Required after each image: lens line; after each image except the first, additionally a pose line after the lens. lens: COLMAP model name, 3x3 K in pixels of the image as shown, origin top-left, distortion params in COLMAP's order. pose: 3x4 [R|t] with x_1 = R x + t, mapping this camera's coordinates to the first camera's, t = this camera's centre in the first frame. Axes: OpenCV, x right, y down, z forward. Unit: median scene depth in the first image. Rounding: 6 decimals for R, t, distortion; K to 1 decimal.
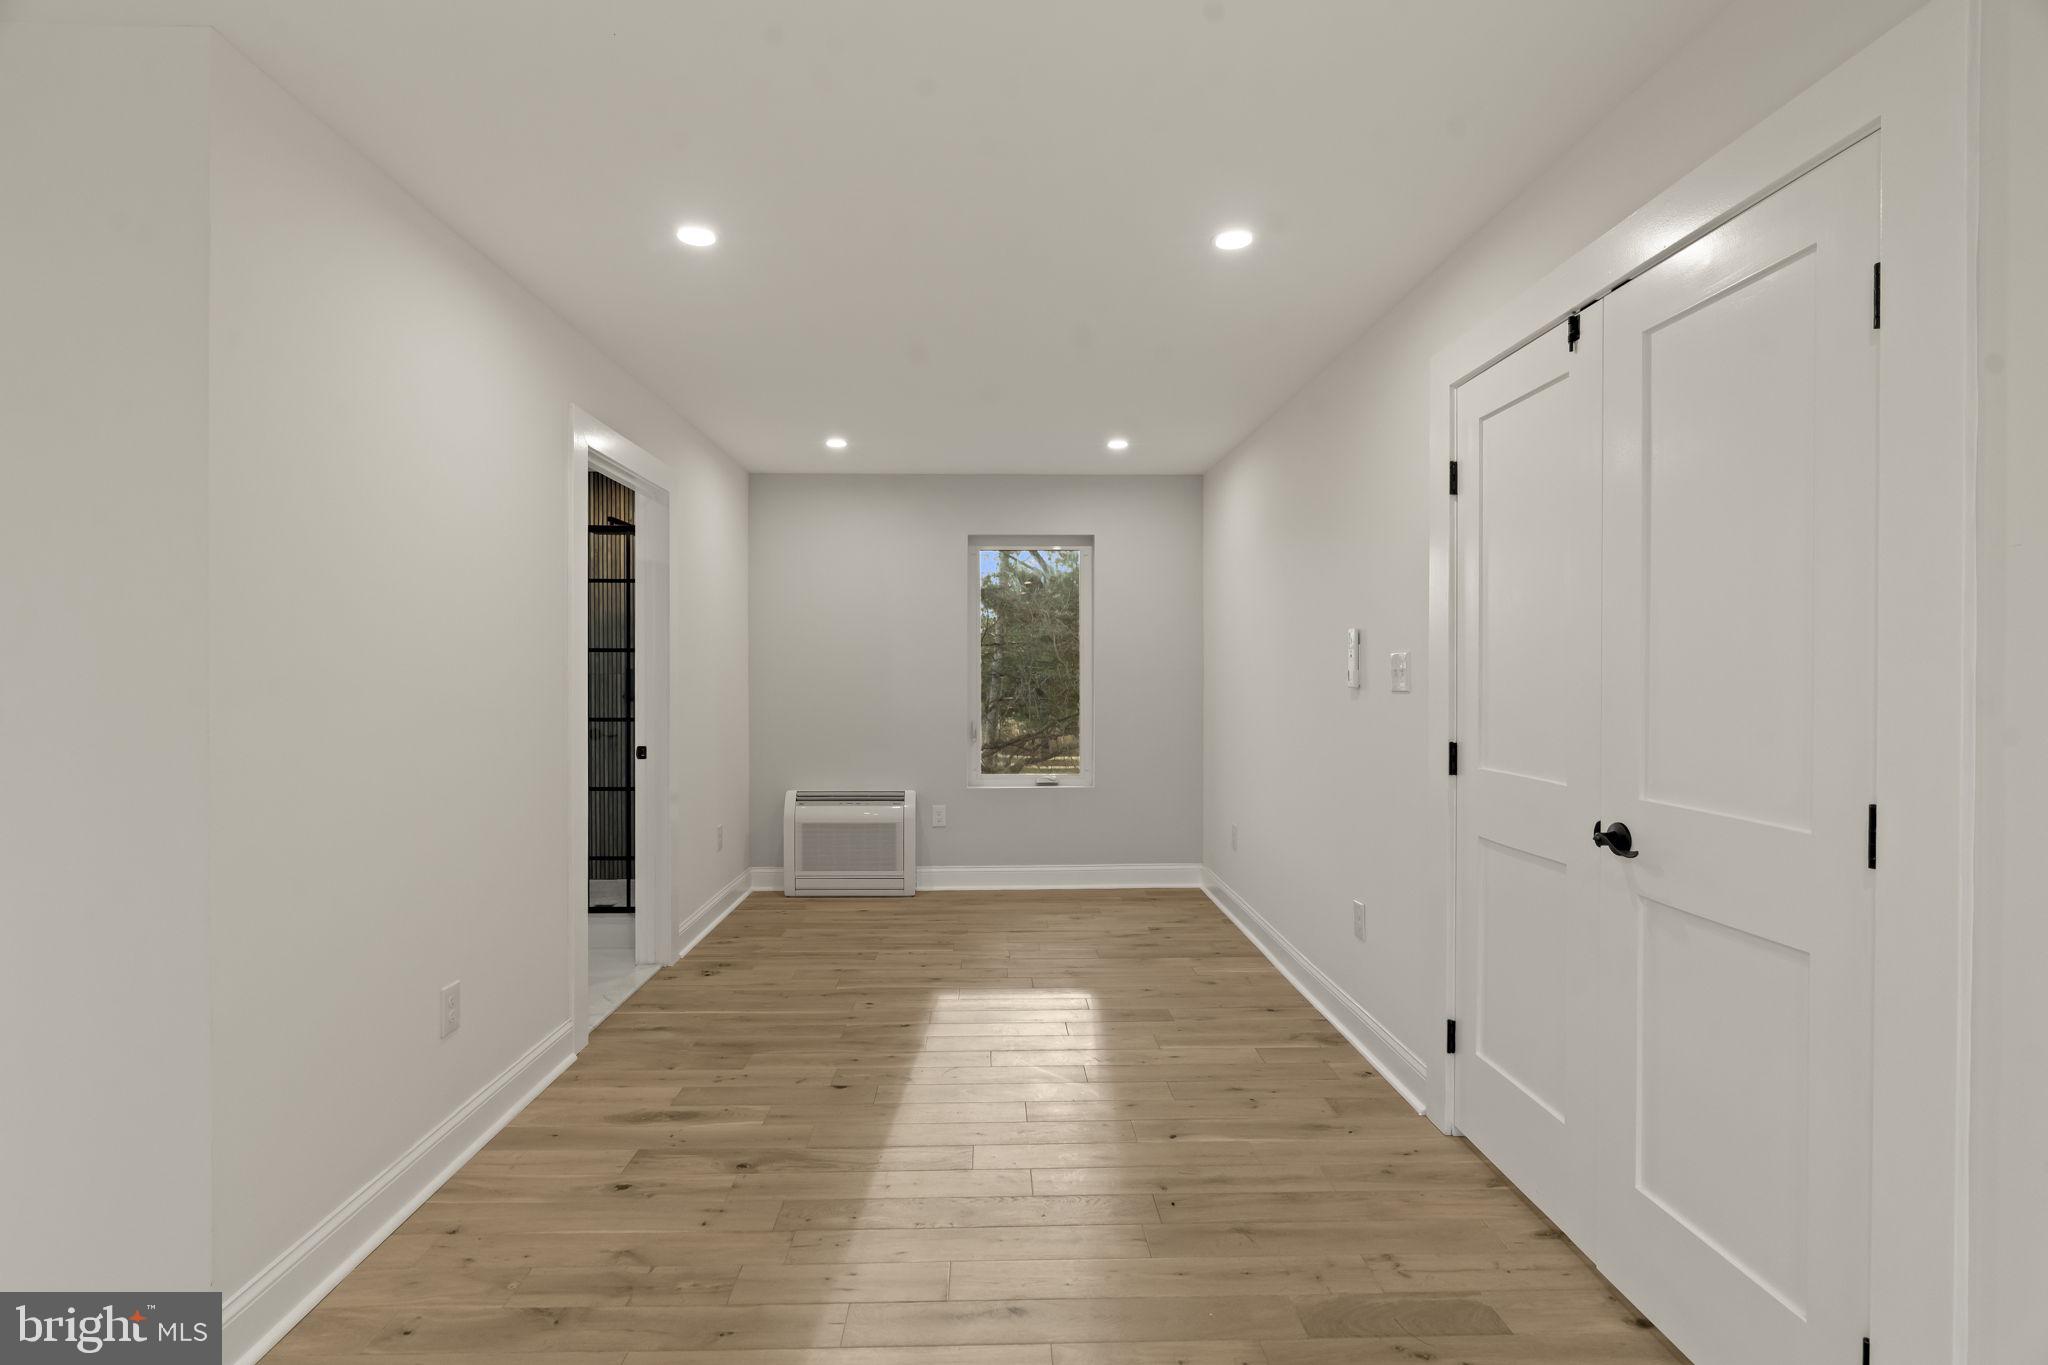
lens RADIAL K [[922.2, 0, 1024.0], [0, 922.2, 682.5], [0, 0, 1]] dist [-0.005223, 0.000157]
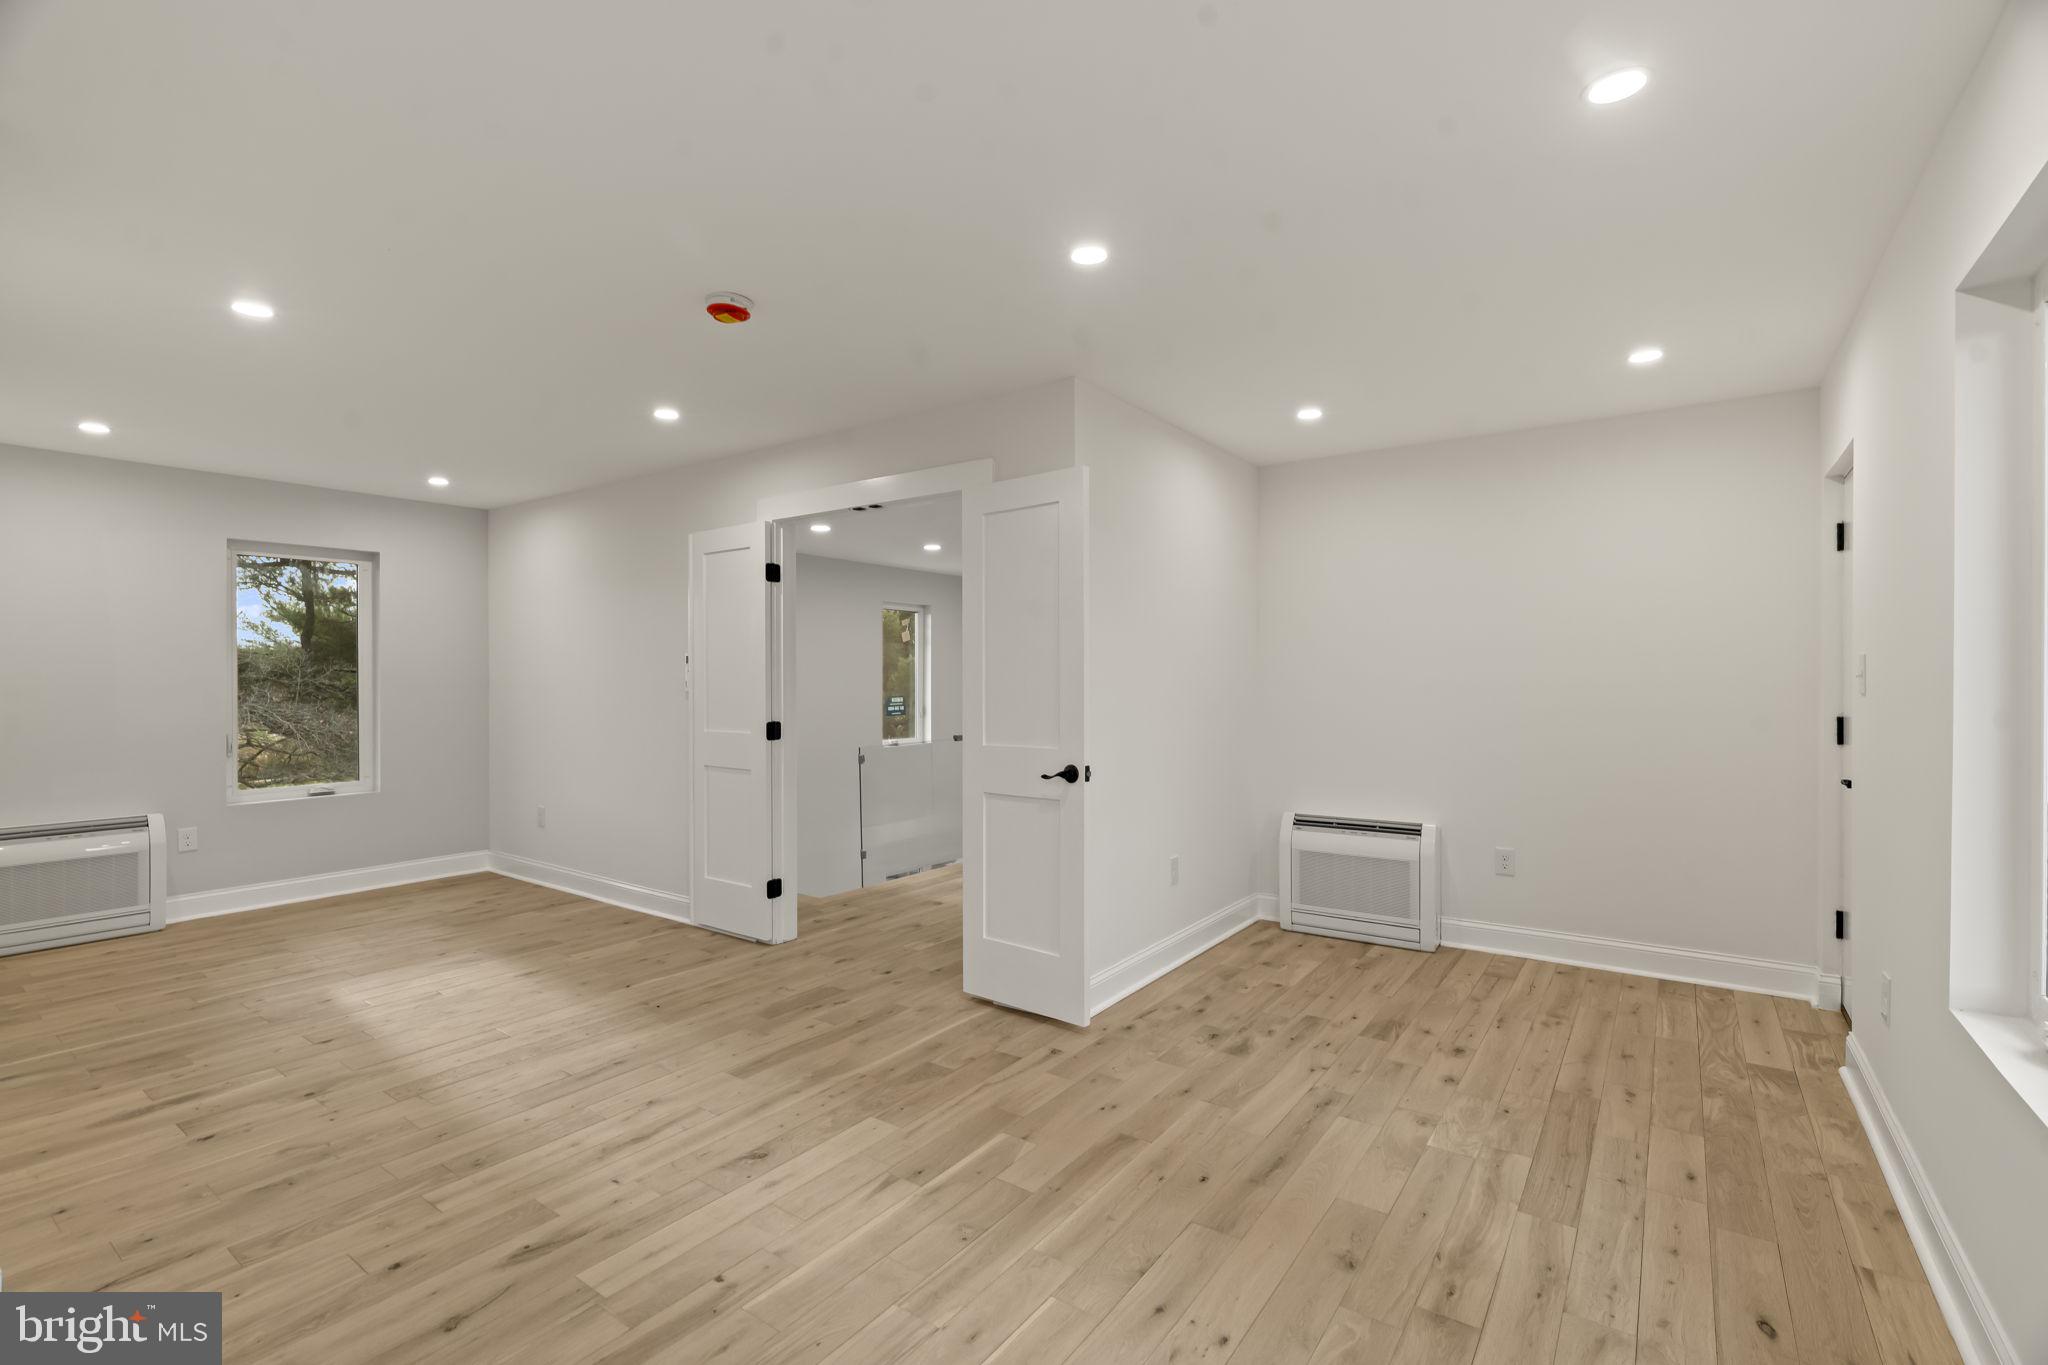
lens RADIAL K [[922.2, 0, 1024.0], [0, 922.2, 682.5], [0, 0, 1]] dist [-0.005223, 0.000157]
pose [[0.597721, -0.003901, 0.801695, -0.421460], [0.011070, 0.999933, -0.003388, 0.000567], [-0.801628, 0.010900, 0.597724, -0.281004]]
